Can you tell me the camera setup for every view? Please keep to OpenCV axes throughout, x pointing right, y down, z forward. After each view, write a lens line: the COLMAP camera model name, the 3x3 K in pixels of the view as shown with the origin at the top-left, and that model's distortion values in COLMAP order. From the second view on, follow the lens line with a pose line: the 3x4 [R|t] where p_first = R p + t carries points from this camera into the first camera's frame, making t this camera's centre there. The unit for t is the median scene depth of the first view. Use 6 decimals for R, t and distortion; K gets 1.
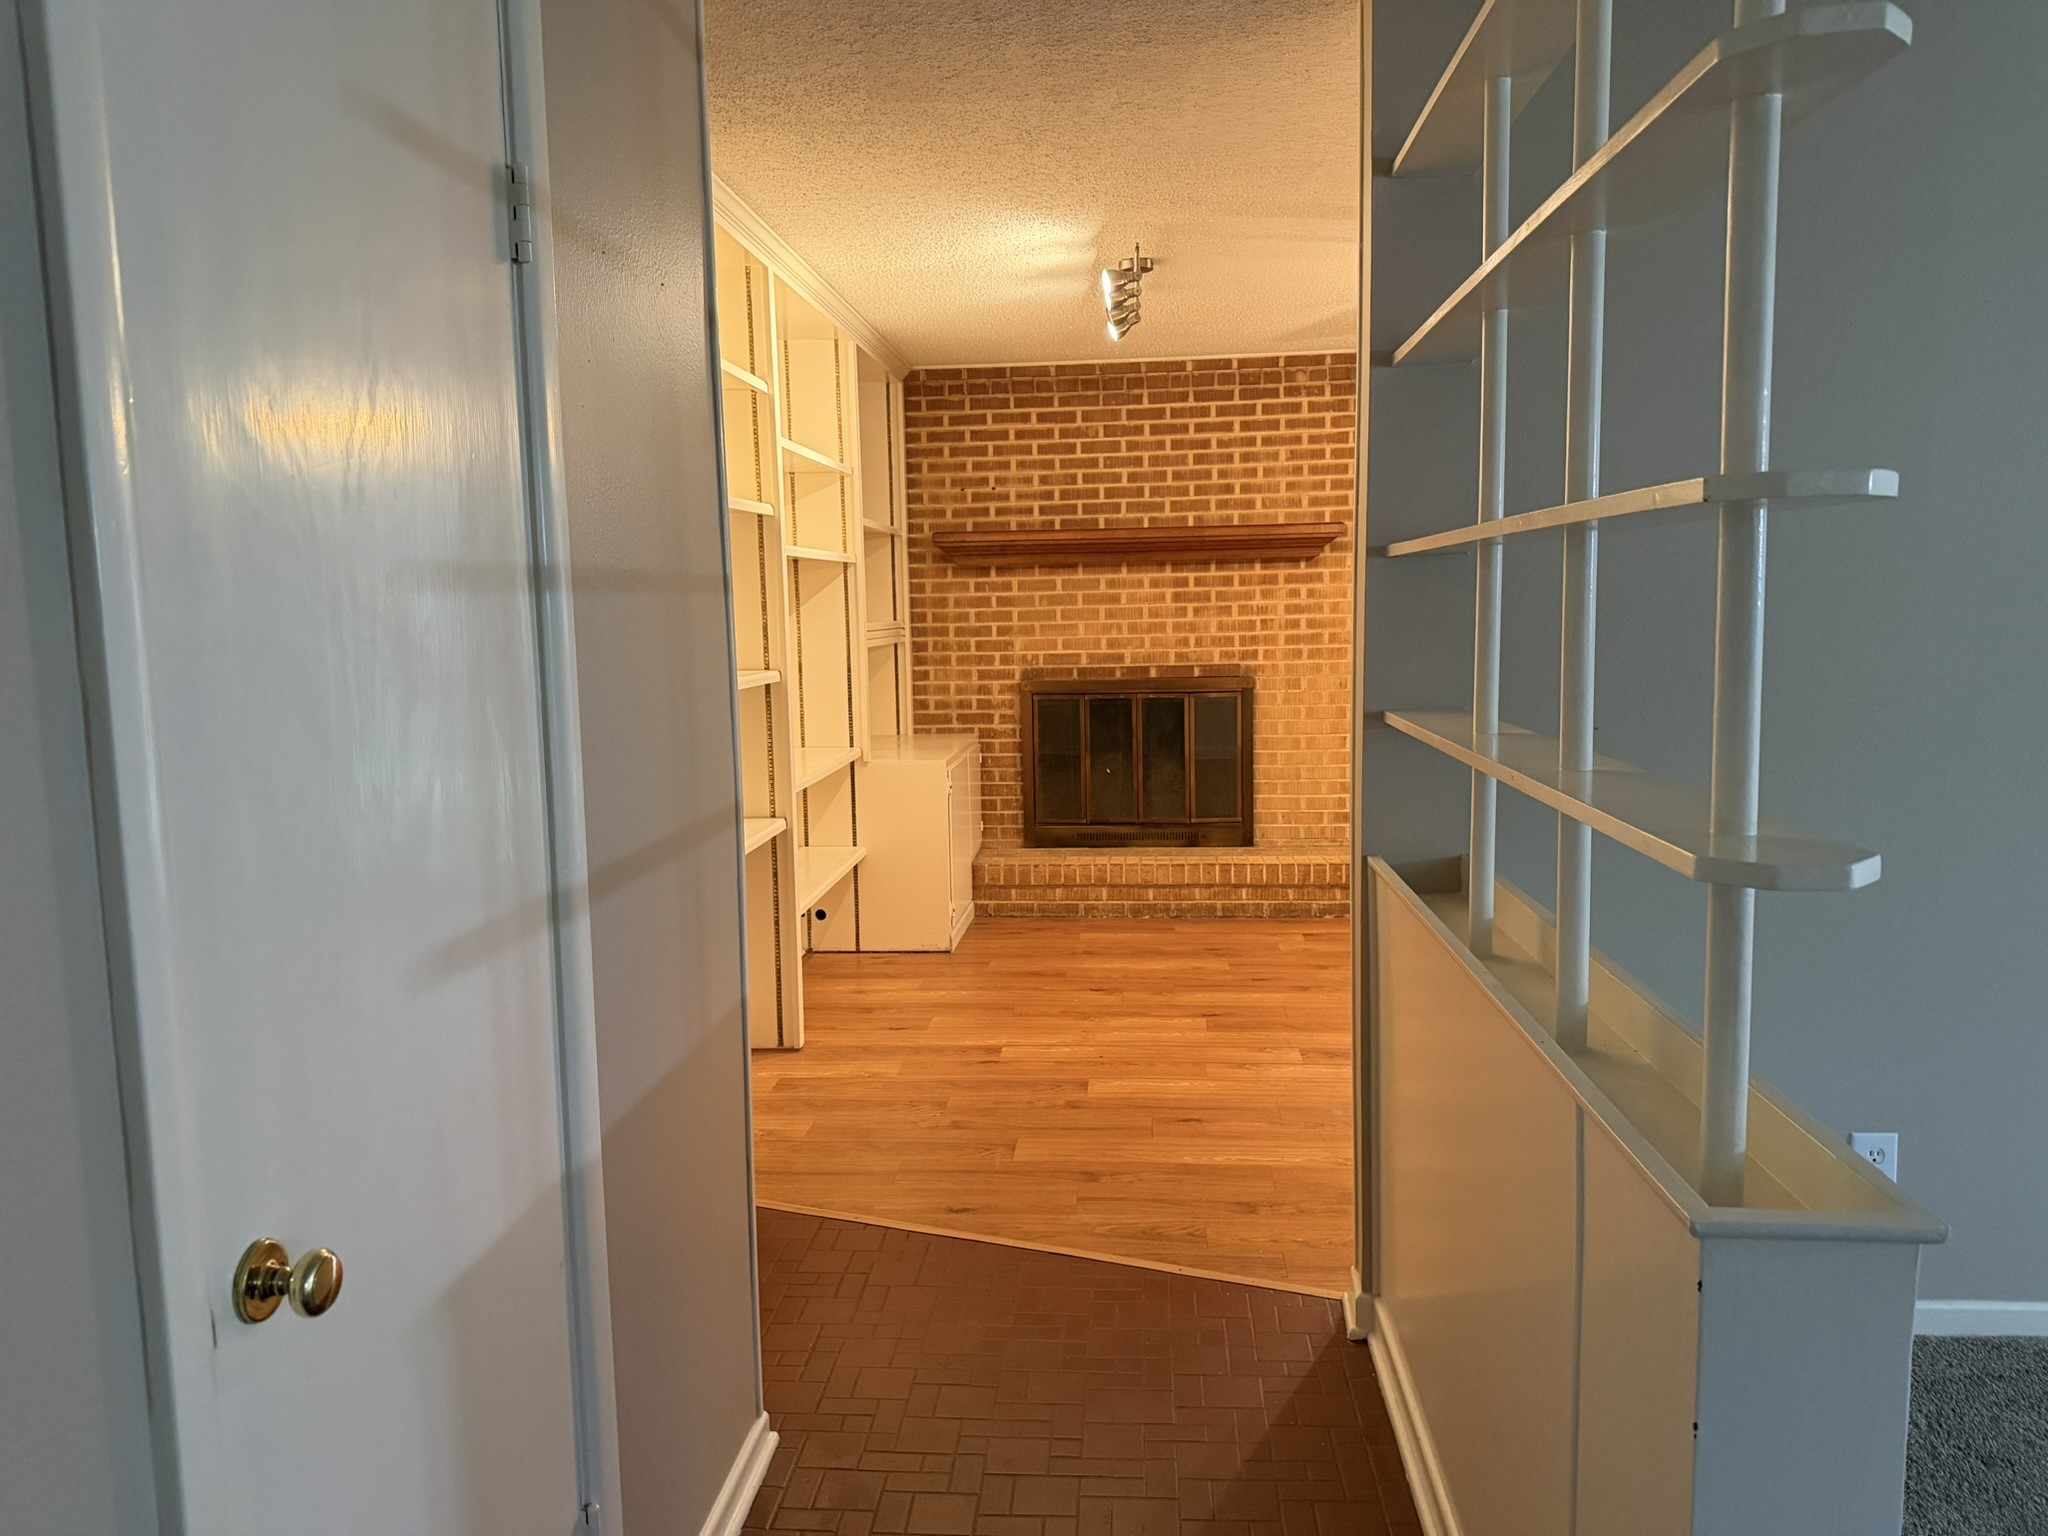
lens RADIAL K [[1425.8, 0, 1007.9], [0, 1425.8, 770.3], [0, 0, 1]] dist [0.068706, -0.092987]
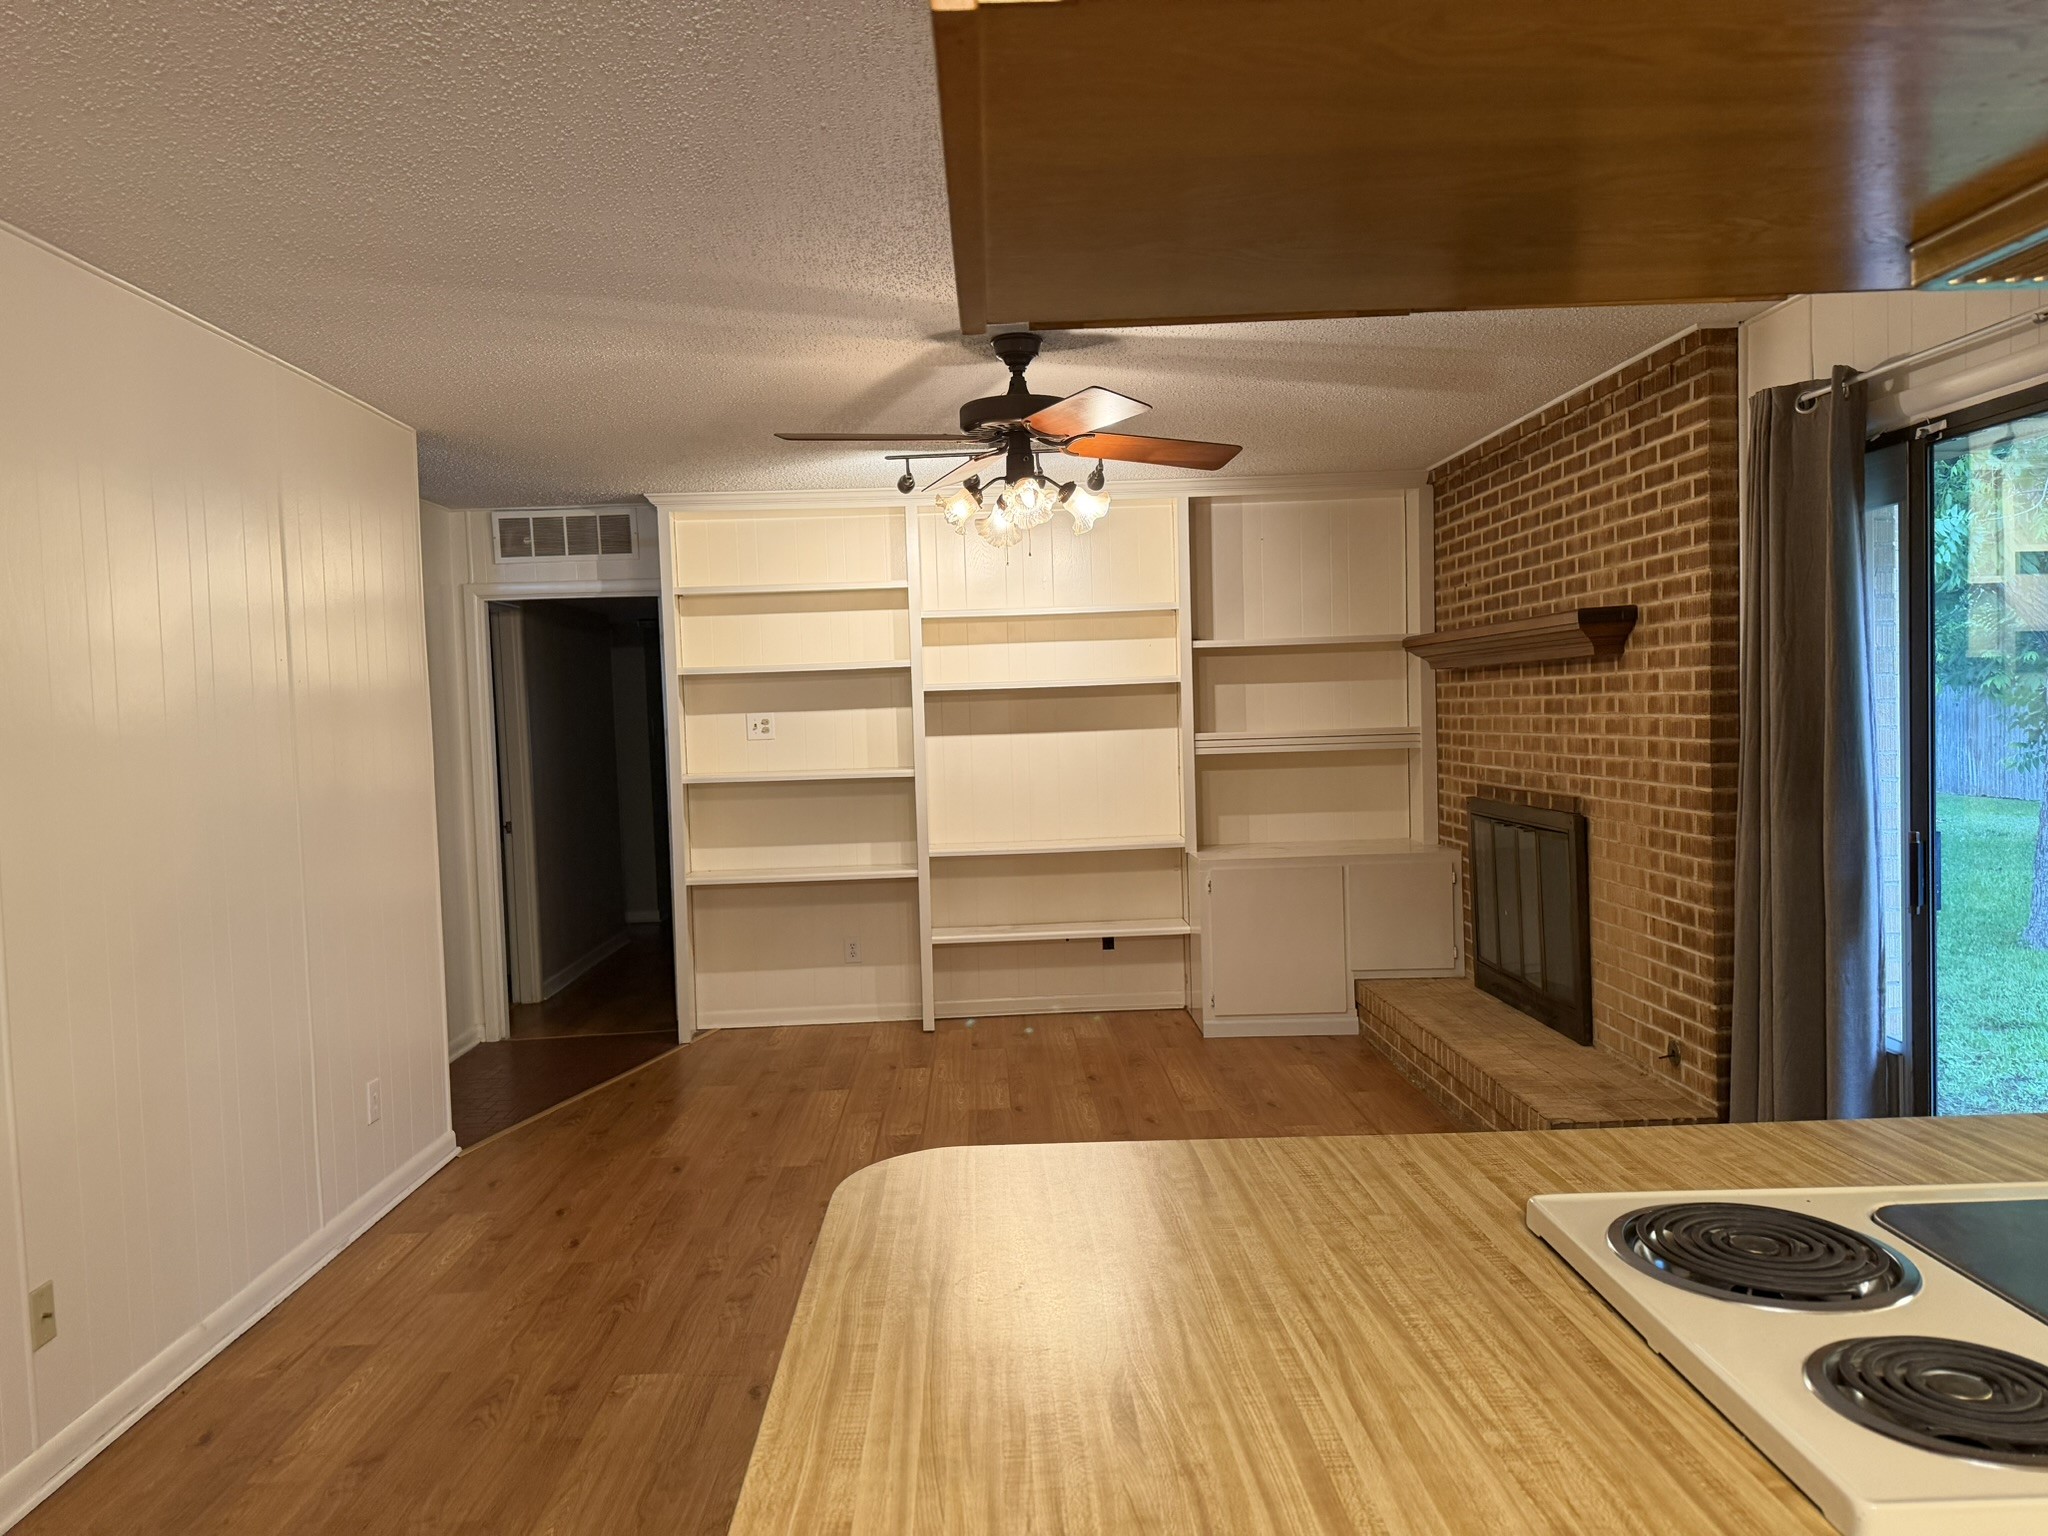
lens RADIAL K [[1425.8, 0, 1022.6], [0, 1425.8, 767.9], [0, 0, 1]] dist [0.068706, -0.092987]
pose [[0.122407, 0.057429, -0.990817, 0.876198], [-0.088485, 0.994980, 0.046739, -0.099395], [0.988528, 0.081951, 0.126875, 0.617528]]
